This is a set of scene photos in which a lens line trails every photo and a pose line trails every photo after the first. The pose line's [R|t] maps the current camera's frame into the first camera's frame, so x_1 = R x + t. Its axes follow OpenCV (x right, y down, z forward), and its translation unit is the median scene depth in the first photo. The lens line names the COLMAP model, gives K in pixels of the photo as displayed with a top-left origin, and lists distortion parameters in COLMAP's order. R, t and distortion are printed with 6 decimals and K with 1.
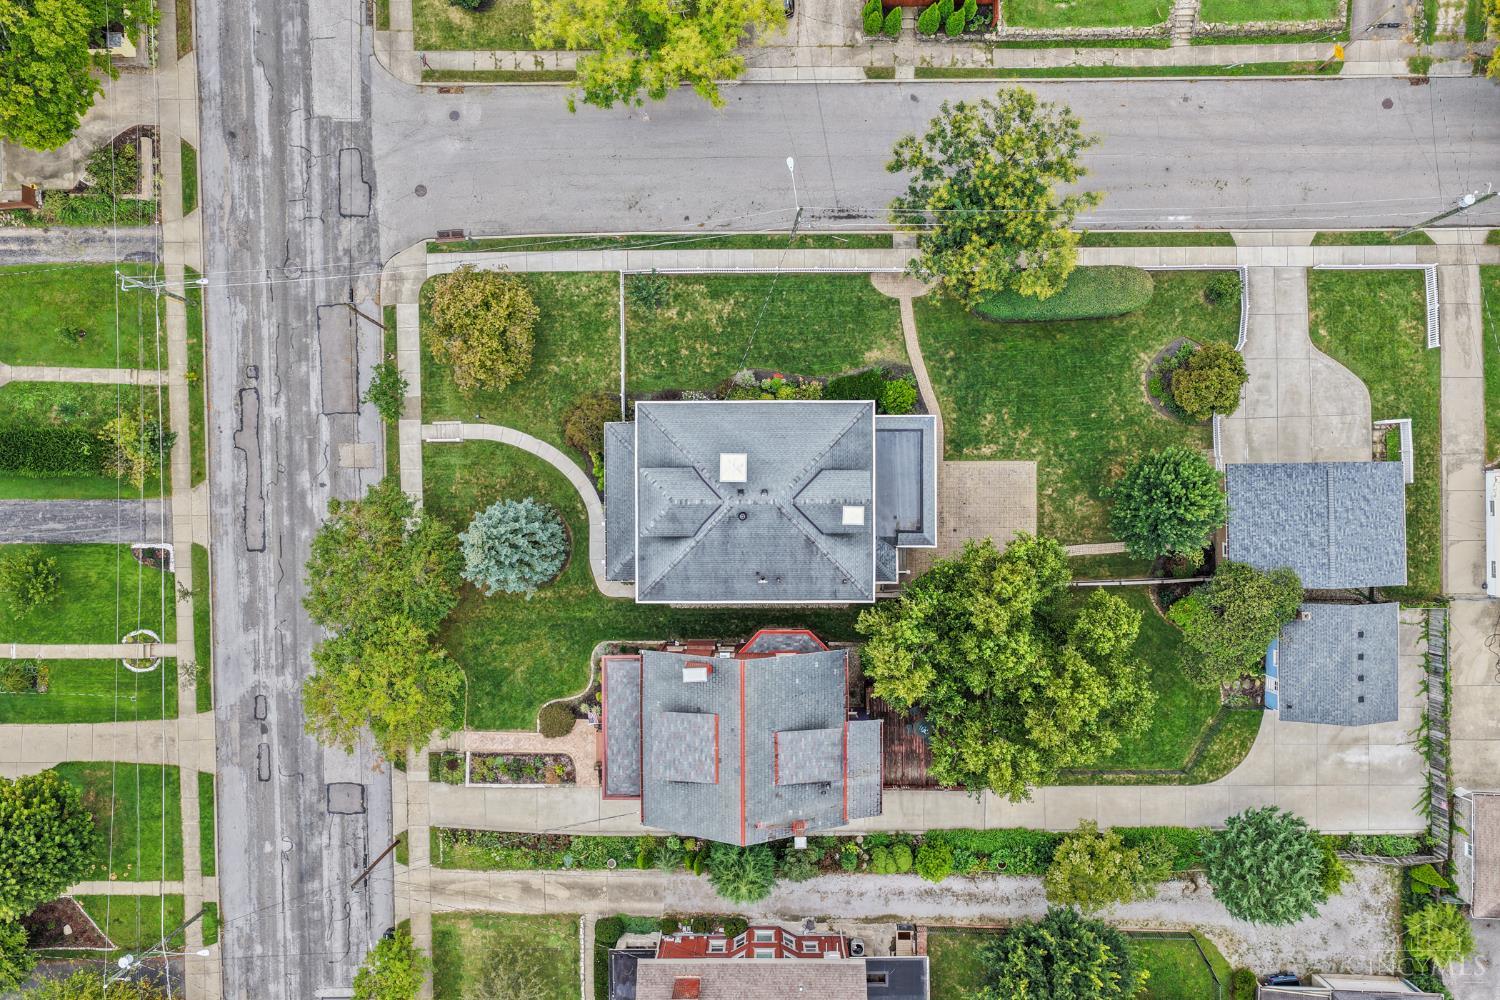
lens RADIAL K [[1248.7, 0, 750.0], [0, 1248.7, 500.0], [0, 0, 1]] dist [-0.002840, 0.011309]
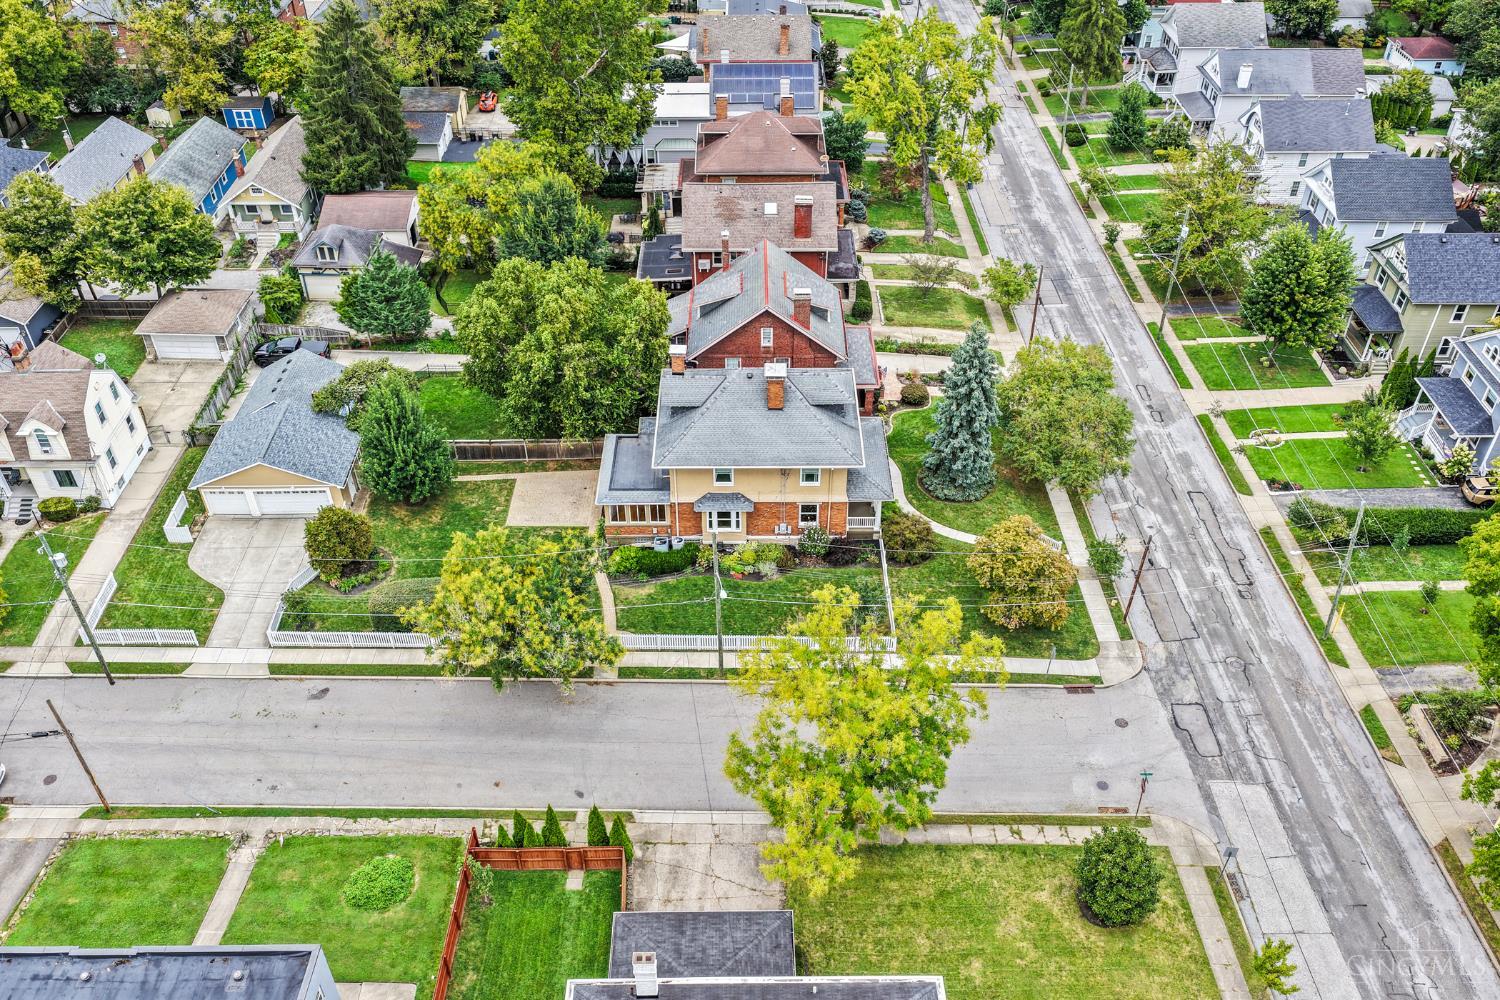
lens RADIAL K [[1233.2, 0, 750.0], [0, 1233.2, 500.0], [0, 0, 1]] dist [0.001017, -0.001501]
pose [[-0.999902, 0.009981, 0.009796, 0.001339], [0.001373, -0.627007, 0.779012, -0.858963], [0.013917, 0.778949, 0.626932, 0.294674]]
